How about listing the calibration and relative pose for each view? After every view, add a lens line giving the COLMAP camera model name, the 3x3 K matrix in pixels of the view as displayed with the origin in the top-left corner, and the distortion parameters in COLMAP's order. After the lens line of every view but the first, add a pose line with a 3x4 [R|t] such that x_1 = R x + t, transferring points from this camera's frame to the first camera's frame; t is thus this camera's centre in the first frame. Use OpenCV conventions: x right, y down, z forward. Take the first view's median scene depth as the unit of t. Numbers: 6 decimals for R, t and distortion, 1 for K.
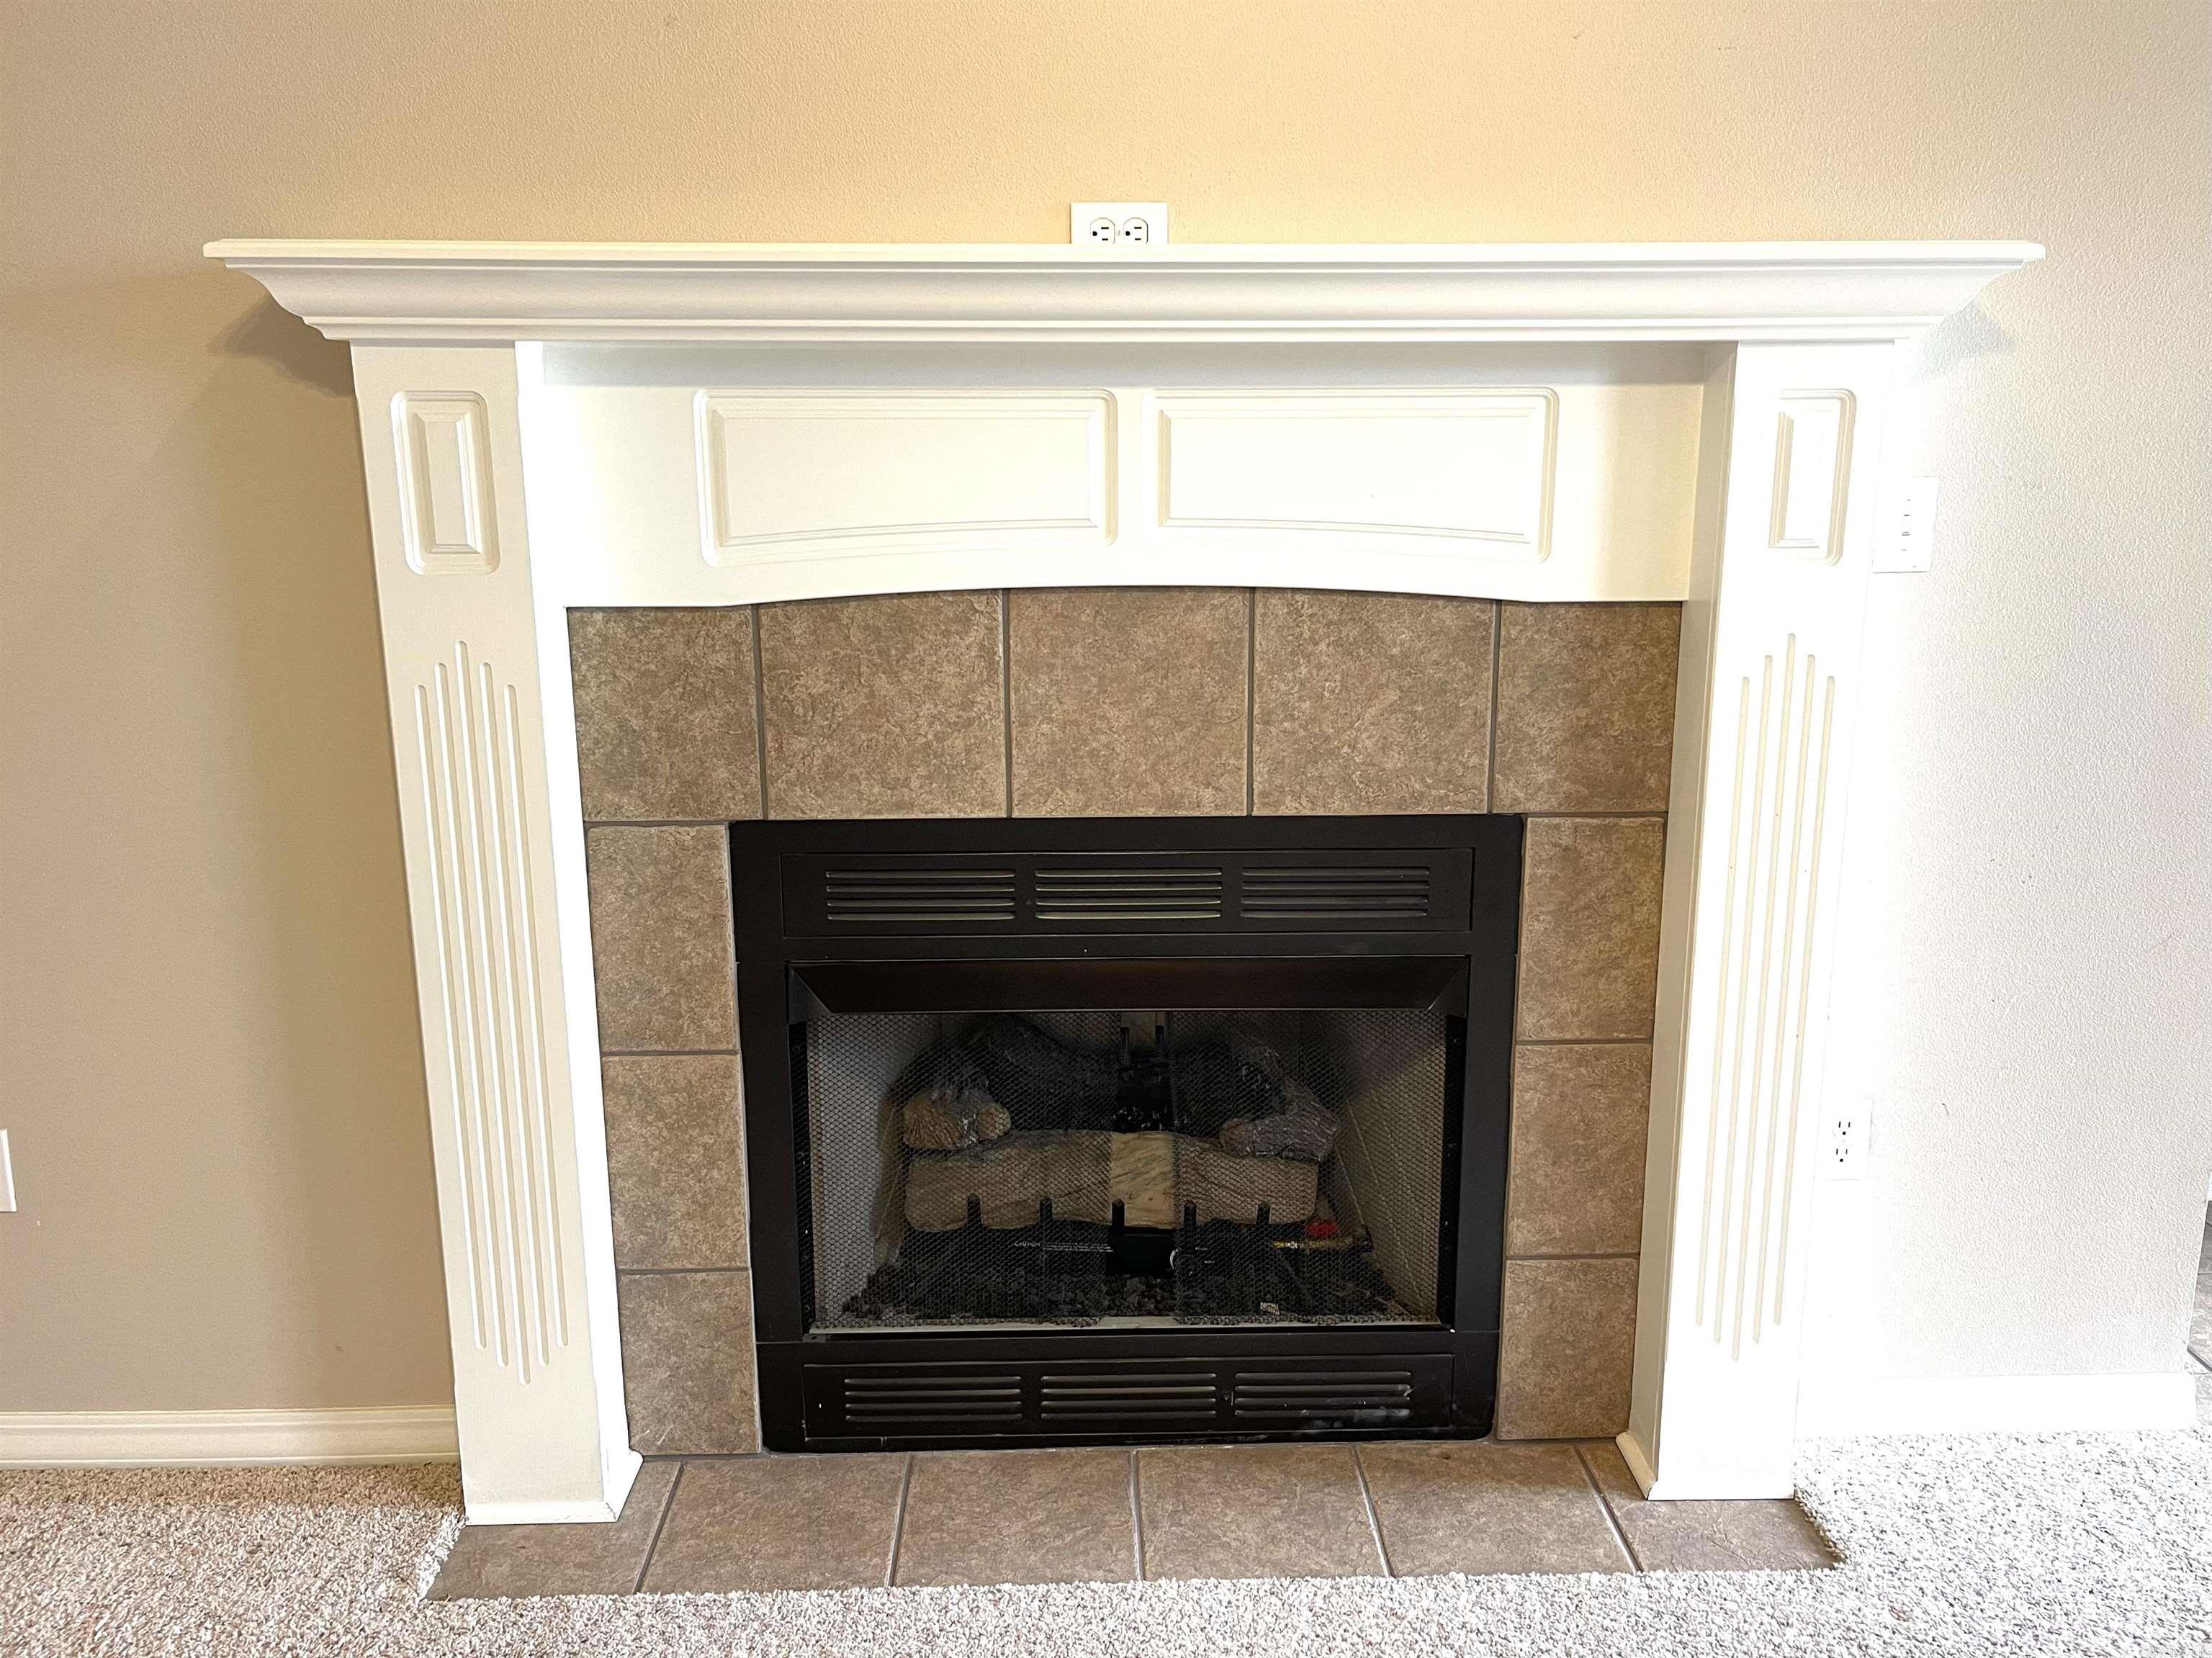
lens RADIAL K [[1673.4, 0, 1090.8], [0, 1673.4, 836.3], [0, 0, 1]] dist [0.055302, -0.061354]
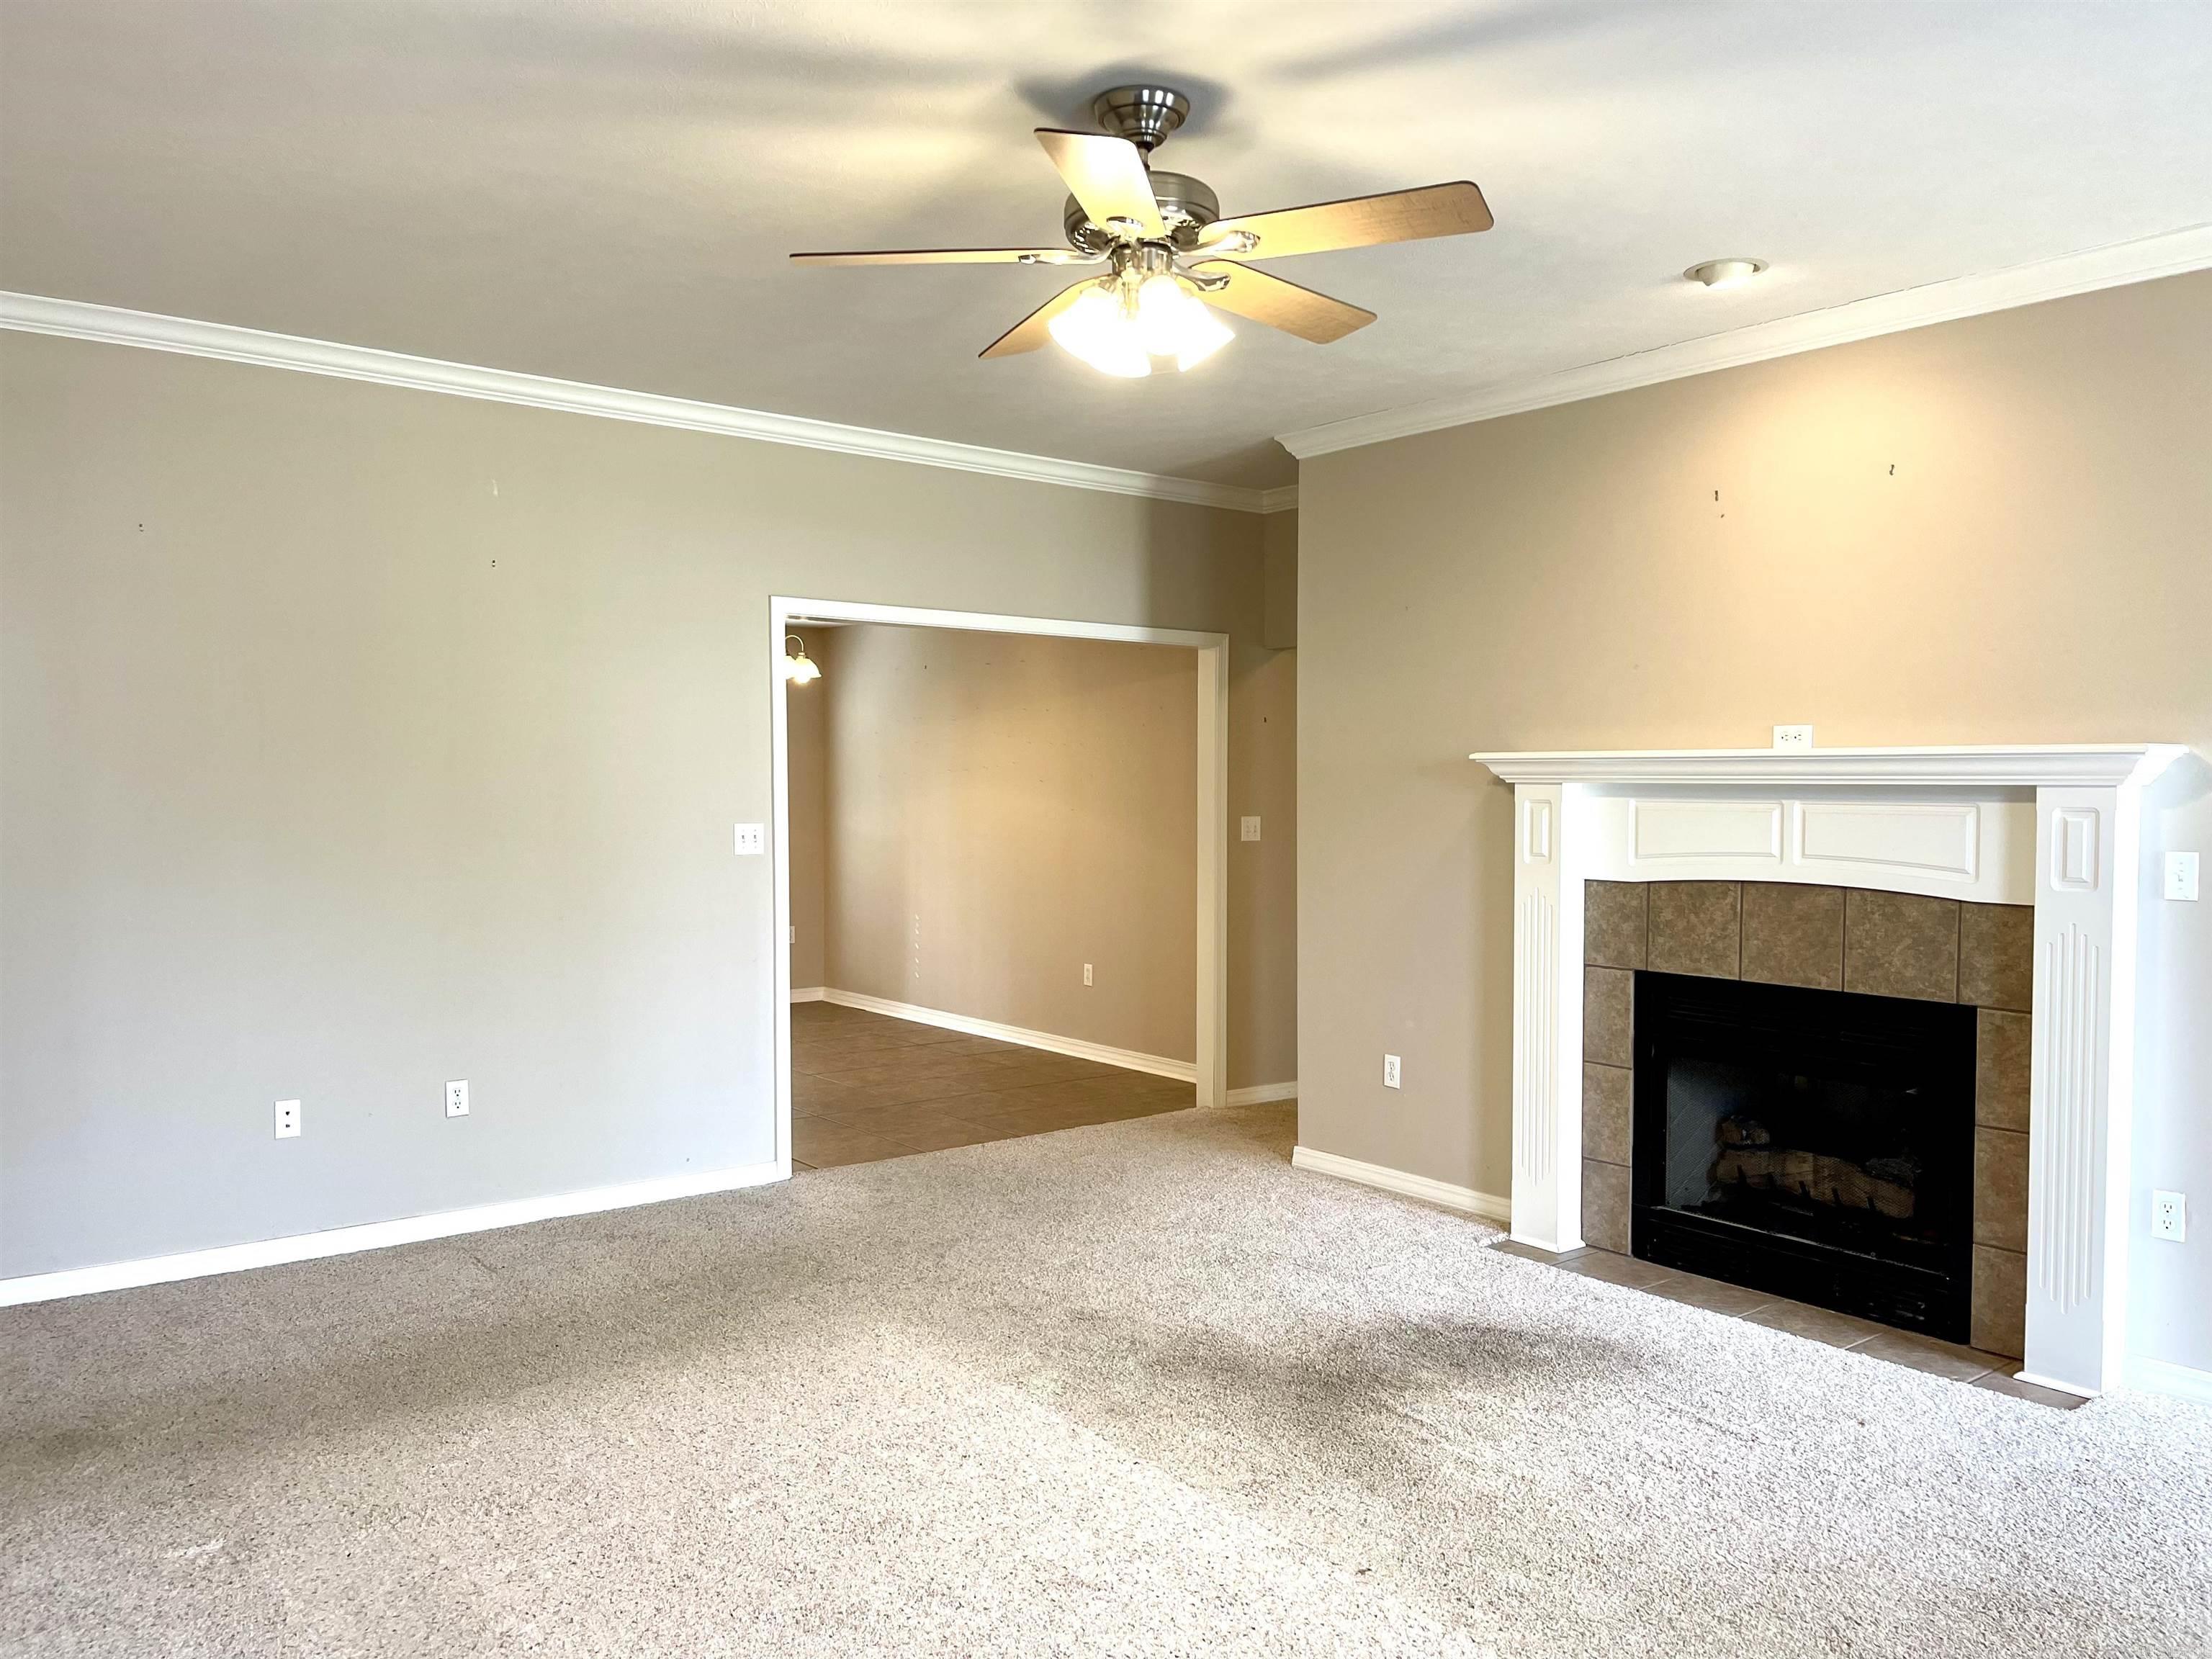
lens RADIAL K [[1673.5, 0, 1103.0], [0, 1673.5, 832.1], [0, 0, 1]] dist [0.055302, -0.061354]
pose [[0.592621, 0.030365, -0.804909, 1.292011], [-0.185679, 0.977526, -0.099830, 0.183650], [0.783788, 0.208616, 0.584940, -1.078332]]
